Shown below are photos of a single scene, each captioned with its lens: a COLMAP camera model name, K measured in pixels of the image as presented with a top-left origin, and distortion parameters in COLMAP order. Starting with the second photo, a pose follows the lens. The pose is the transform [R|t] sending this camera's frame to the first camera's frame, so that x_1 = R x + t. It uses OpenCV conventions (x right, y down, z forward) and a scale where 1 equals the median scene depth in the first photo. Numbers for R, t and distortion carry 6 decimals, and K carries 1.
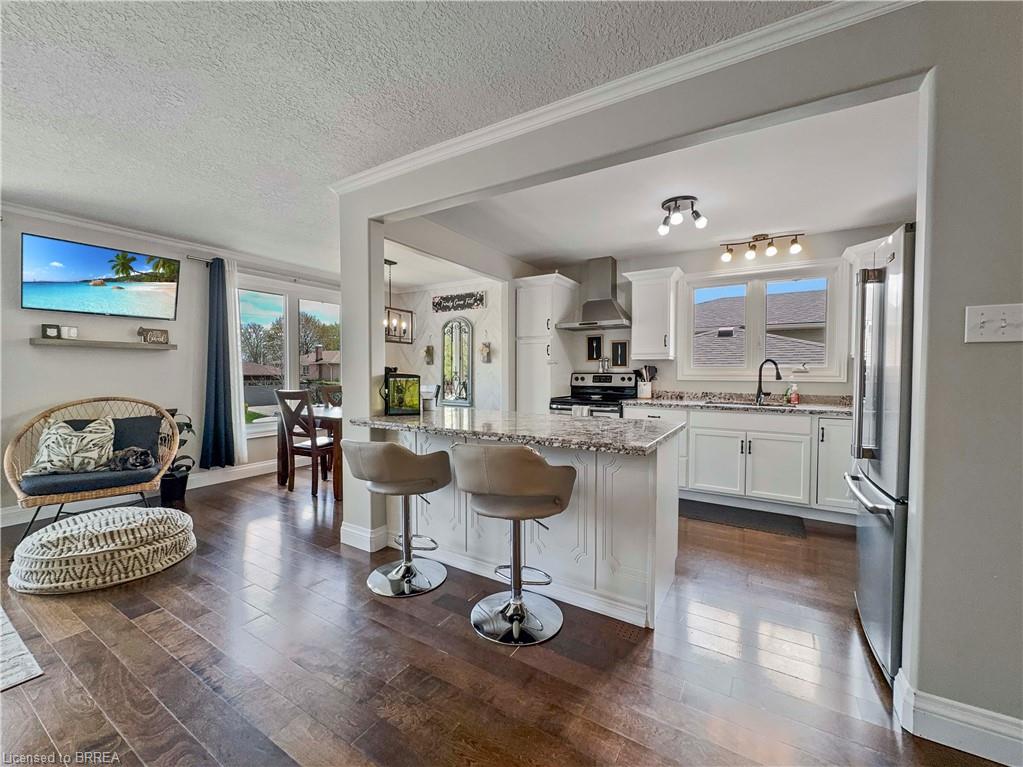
lens RADIAL K [[423.1, 0, 501.2], [0, 423.1, 380.7], [0, 0, 1]] dist [-0.000116, 0.000092]
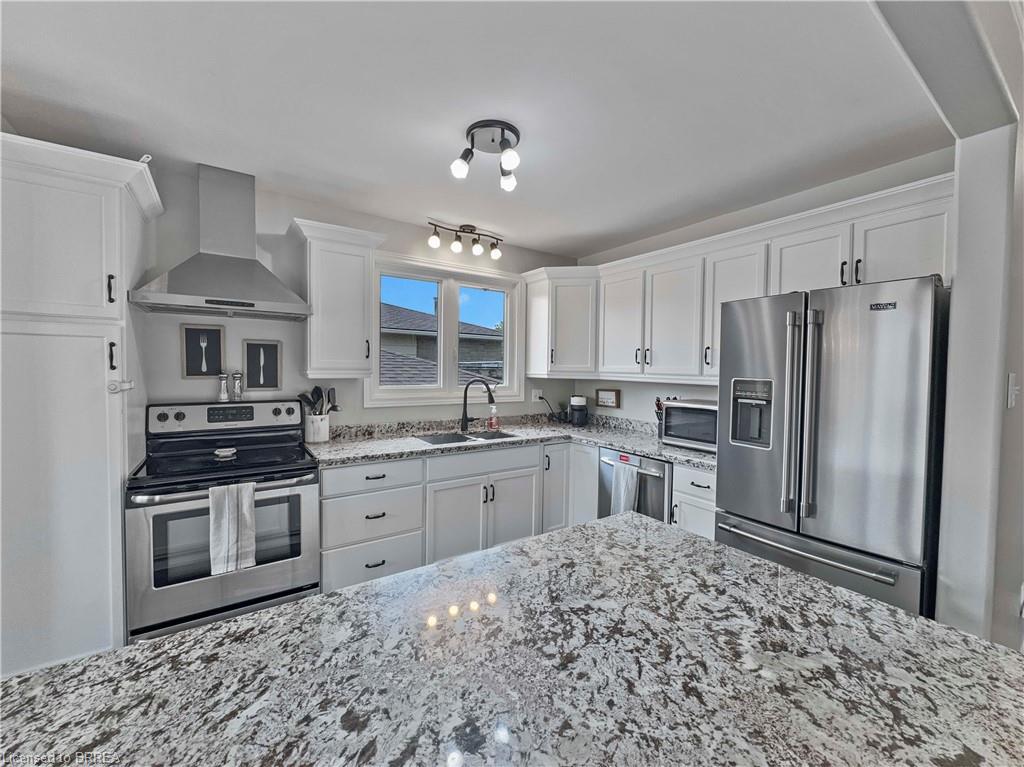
lens RADIAL K [[423.5, 0, 505.5], [0, 423.5, 389.0], [0, 0, 1]] dist [-0.000116, 0.000092]
pose [[0.401828, -0.045600, 0.914579, -0.097353], [0.003925, 0.998836, 0.048077, -0.059522], [-0.915707, -0.015728, 0.401539, 0.509449]]
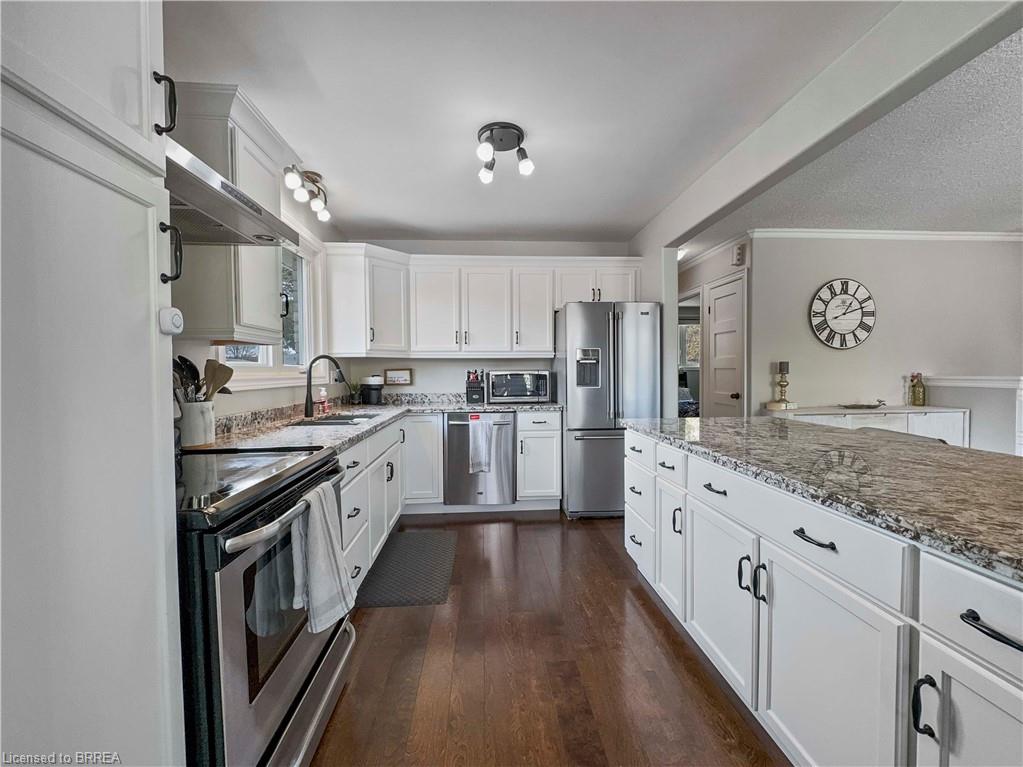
lens RADIAL K [[423.1, 0, 517.4], [0, 423.1, 382.5], [0, 0, 1]] dist [-0.000116, 0.000092]
pose [[-0.625935, -0.017640, 0.779676, -0.116155], [0.019532, 0.999076, 0.038284, -0.020206], [-0.779631, 0.039191, -0.625012, 1.003610]]
